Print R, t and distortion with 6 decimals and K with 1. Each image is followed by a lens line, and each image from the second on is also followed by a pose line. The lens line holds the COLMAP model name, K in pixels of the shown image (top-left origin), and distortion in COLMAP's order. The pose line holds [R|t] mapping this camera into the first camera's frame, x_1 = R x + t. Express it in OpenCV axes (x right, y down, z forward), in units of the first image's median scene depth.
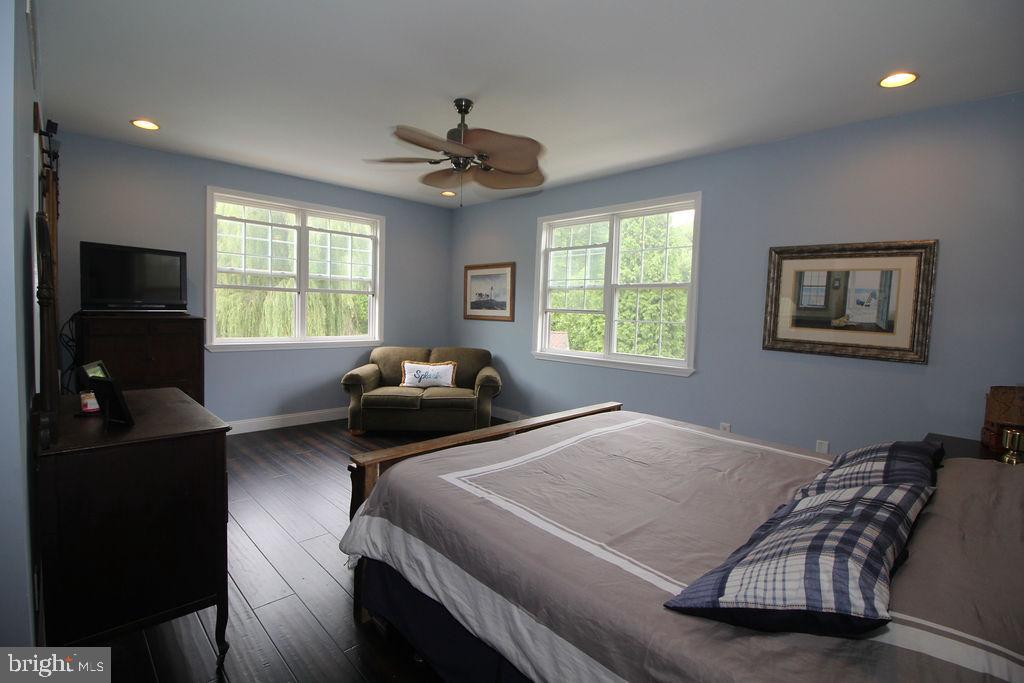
lens RADIAL K [[474.7, 0, 510.8], [0, 474.7, 336.9], [0, 0, 1]] dist [-0.011513, -0.006981]
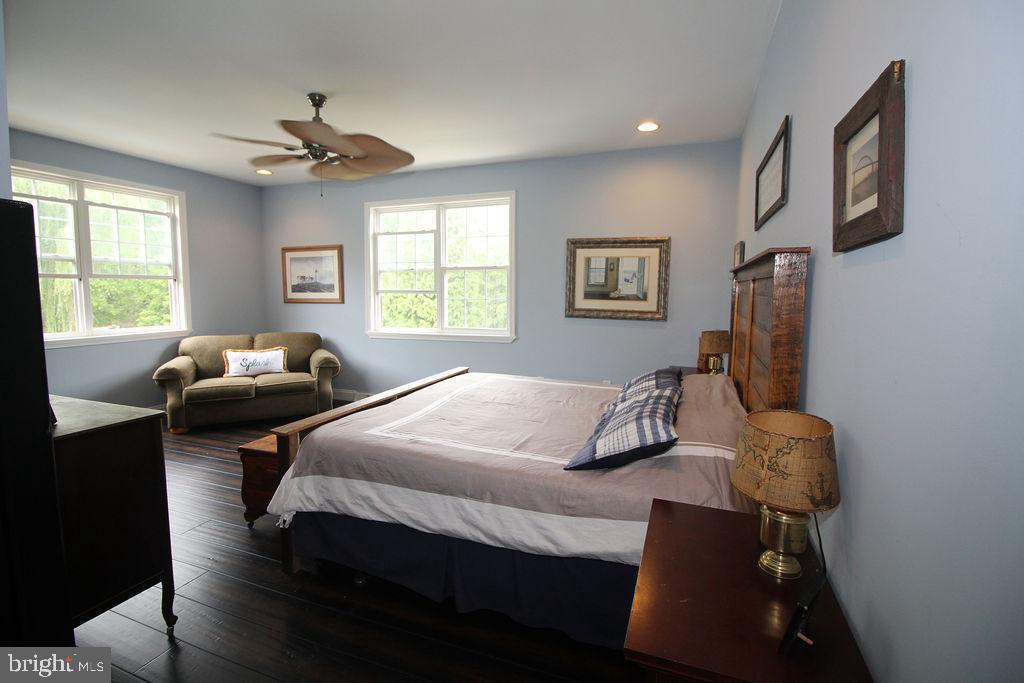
lens RADIAL K [[474.7, 0, 511.0], [0, 474.7, 338.5], [0, 0, 1]] dist [-0.011513, -0.006981]
pose [[0.905617, -0.068220, 0.418574, -0.177166], [0.048158, 0.997136, 0.058322, 0.001532], [-0.421354, -0.032659, 0.906308, -0.145774]]
